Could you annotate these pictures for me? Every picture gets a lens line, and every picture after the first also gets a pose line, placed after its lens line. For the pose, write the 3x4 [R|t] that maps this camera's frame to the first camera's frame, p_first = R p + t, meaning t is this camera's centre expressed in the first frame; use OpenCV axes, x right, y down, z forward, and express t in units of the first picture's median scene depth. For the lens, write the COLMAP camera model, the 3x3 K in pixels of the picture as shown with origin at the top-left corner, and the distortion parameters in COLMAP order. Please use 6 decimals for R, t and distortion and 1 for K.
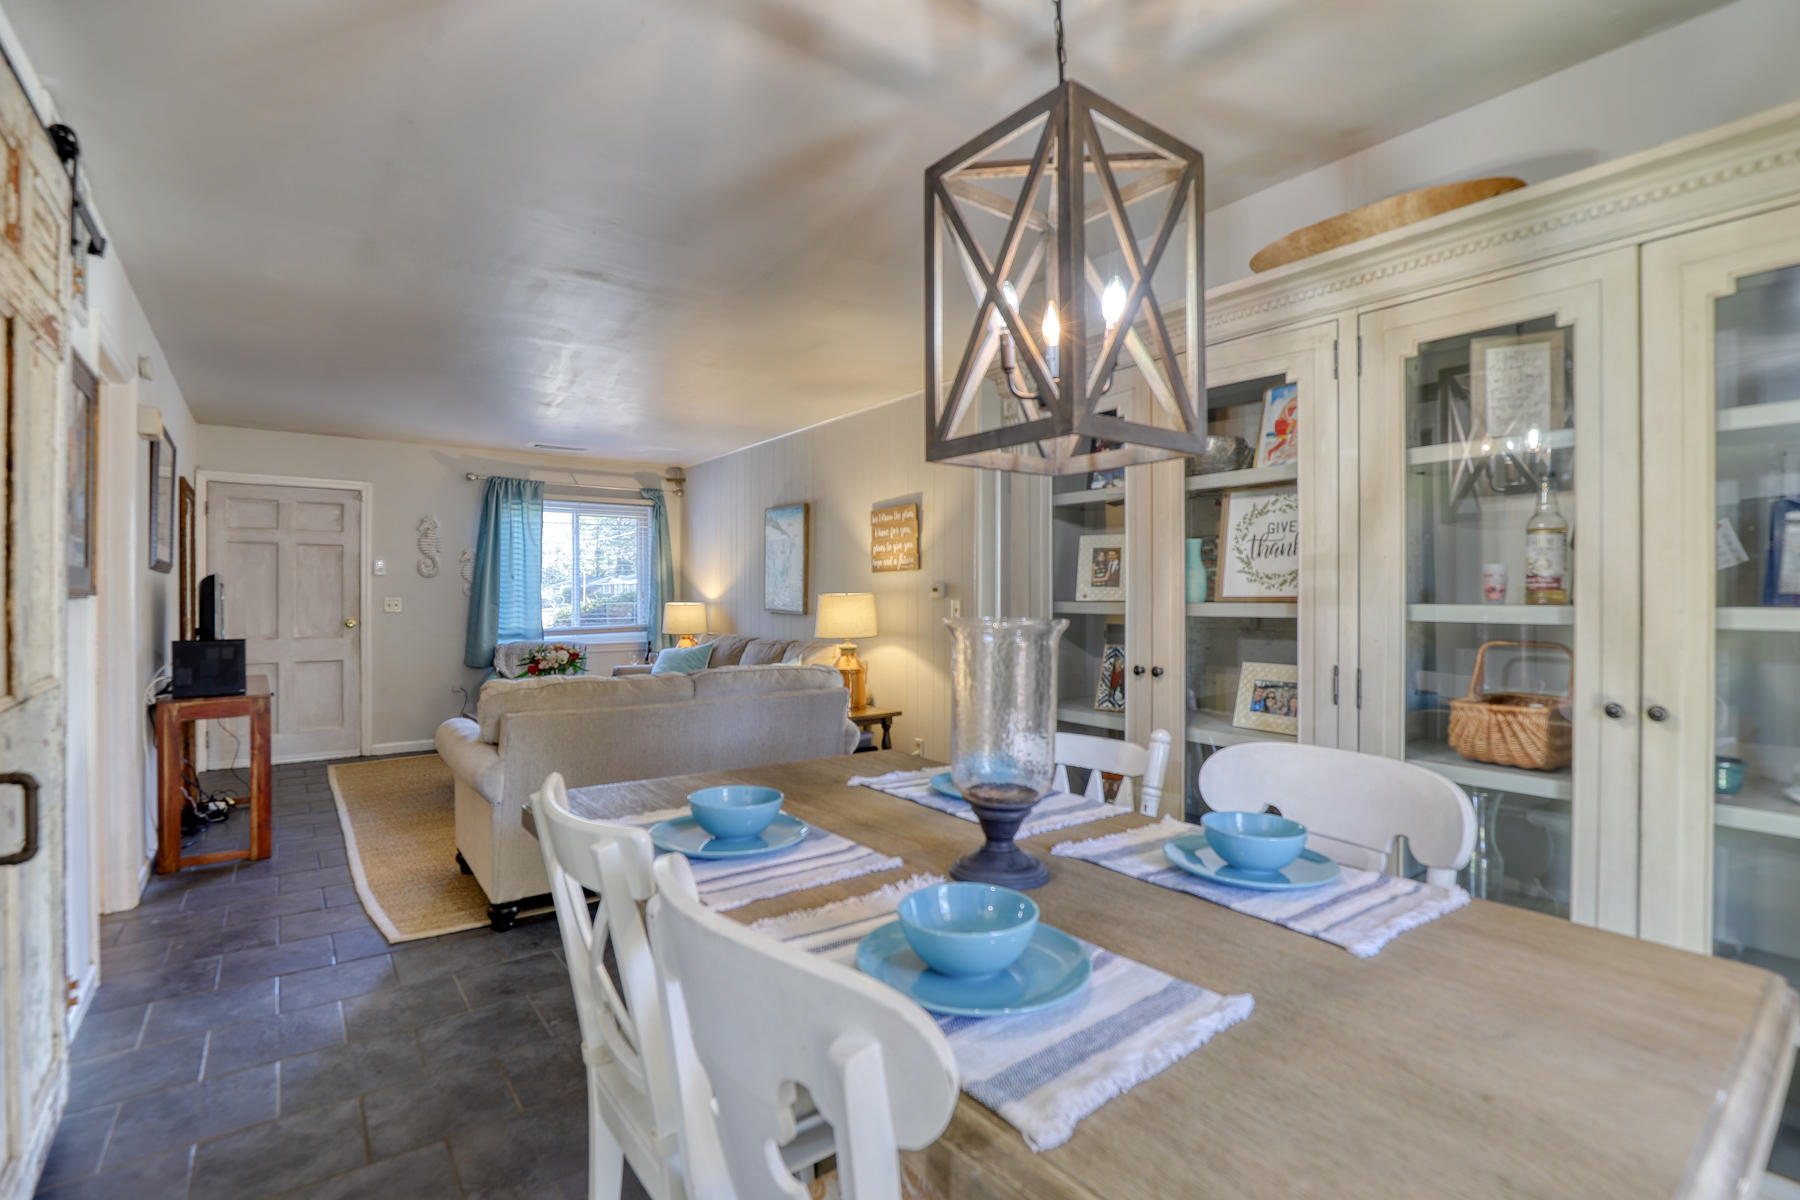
lens RADIAL K [[864.5, 0, 903.7], [0, 864.5, 597.6], [0, 0, 1]] dist [-0.024486, 0.000515]
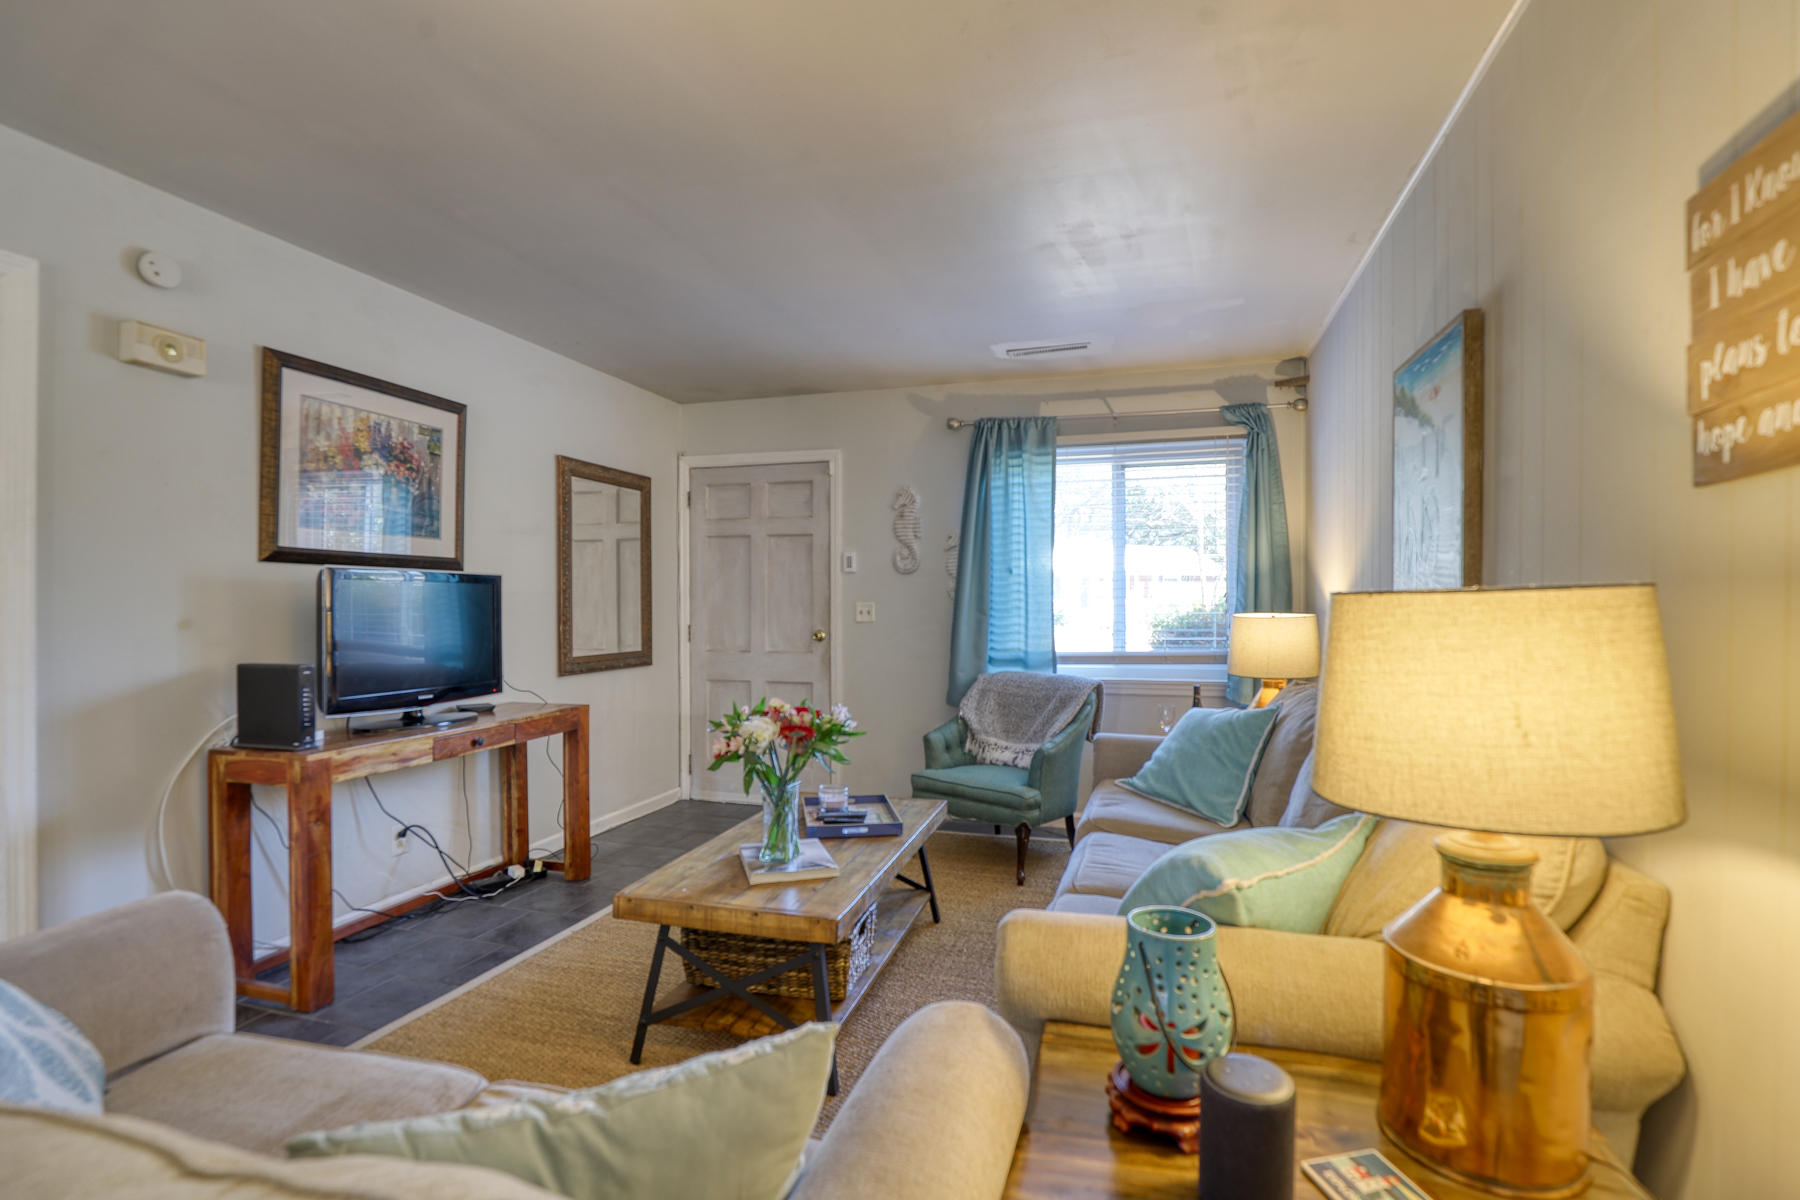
lens RADIAL K [[864.5, 0, 888.0], [0, 864.5, 603.3], [0, 0, 1]] dist [-0.024486, 0.000515]
pose [[0.606617, 0.002970, -0.794989, 0.005969], [-0.000966, 0.999995, 0.002999, -0.001178], [0.794994, -0.001051, 0.606617, 0.556533]]
